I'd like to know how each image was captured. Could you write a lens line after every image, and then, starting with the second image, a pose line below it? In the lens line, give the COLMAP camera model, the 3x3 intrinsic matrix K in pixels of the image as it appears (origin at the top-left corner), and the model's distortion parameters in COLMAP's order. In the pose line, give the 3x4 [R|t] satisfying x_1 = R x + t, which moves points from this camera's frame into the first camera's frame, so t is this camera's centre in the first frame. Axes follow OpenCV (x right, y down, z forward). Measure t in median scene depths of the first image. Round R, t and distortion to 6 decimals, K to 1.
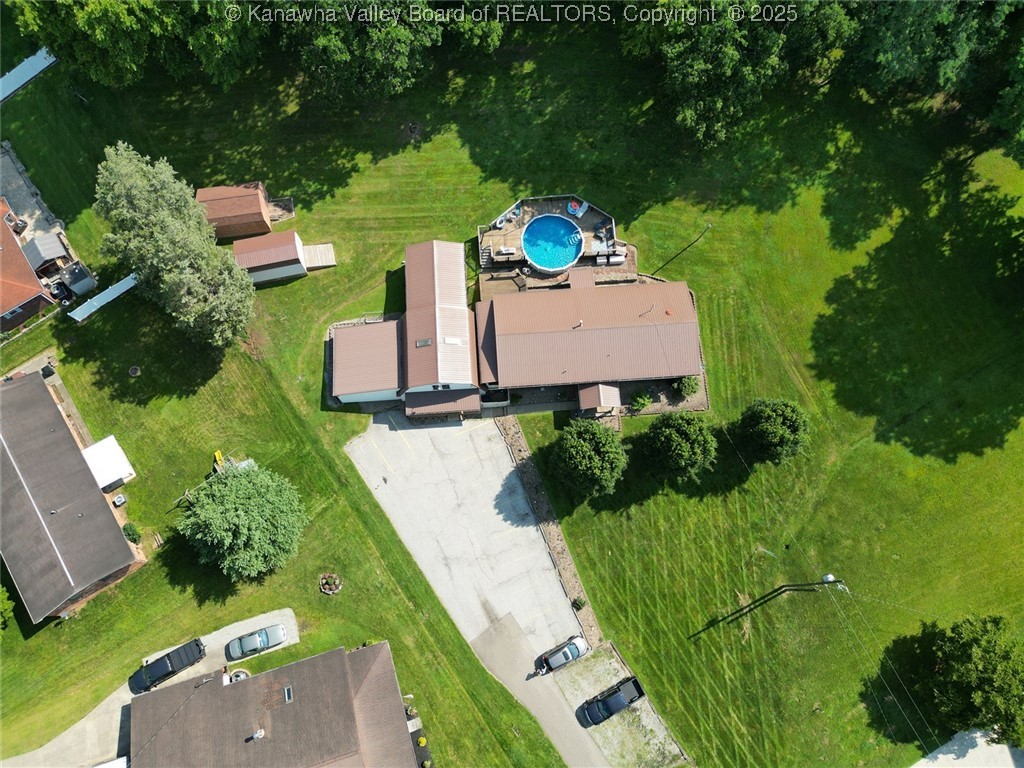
lens RADIAL K [[717.0, 0, 507.2], [0, 717.0, 382.9], [0, 0, 1]] dist [0.031518, 0.000554]
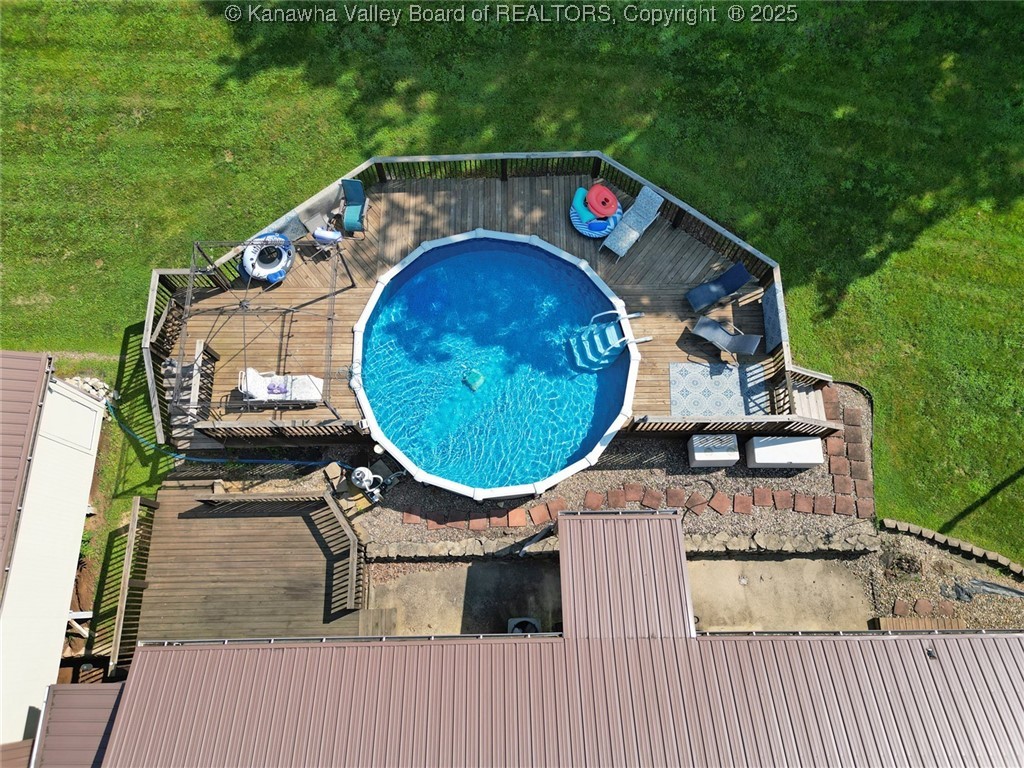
lens RADIAL K [[711.0, 0, 511.4], [0, 711.0, 381.5], [0, 0, 1]] dist [0.008504, -0.000103]
pose [[0.998280, 0.052903, -0.025268, 0.074222], [-0.053440, 0.998349, -0.021077, -0.184184], [0.024111, 0.022391, 0.999459, 0.781439]]
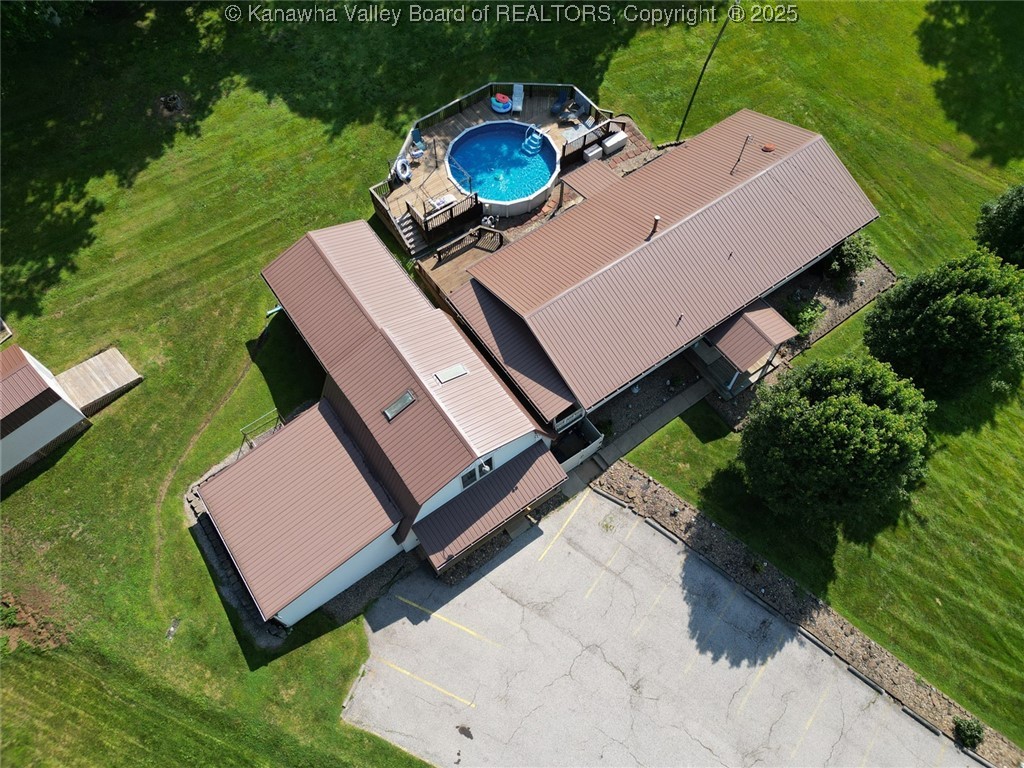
lens RADIAL K [[717.0, 0, 507.2], [0, 717.0, 382.9], [0, 0, 1]] dist [0.031518, 0.000554]
pose [[0.851612, -0.466993, 0.238065, -0.146534], [0.504112, 0.854120, -0.127866, 0.022848], [-0.143623, 0.228904, 0.962796, 0.503727]]
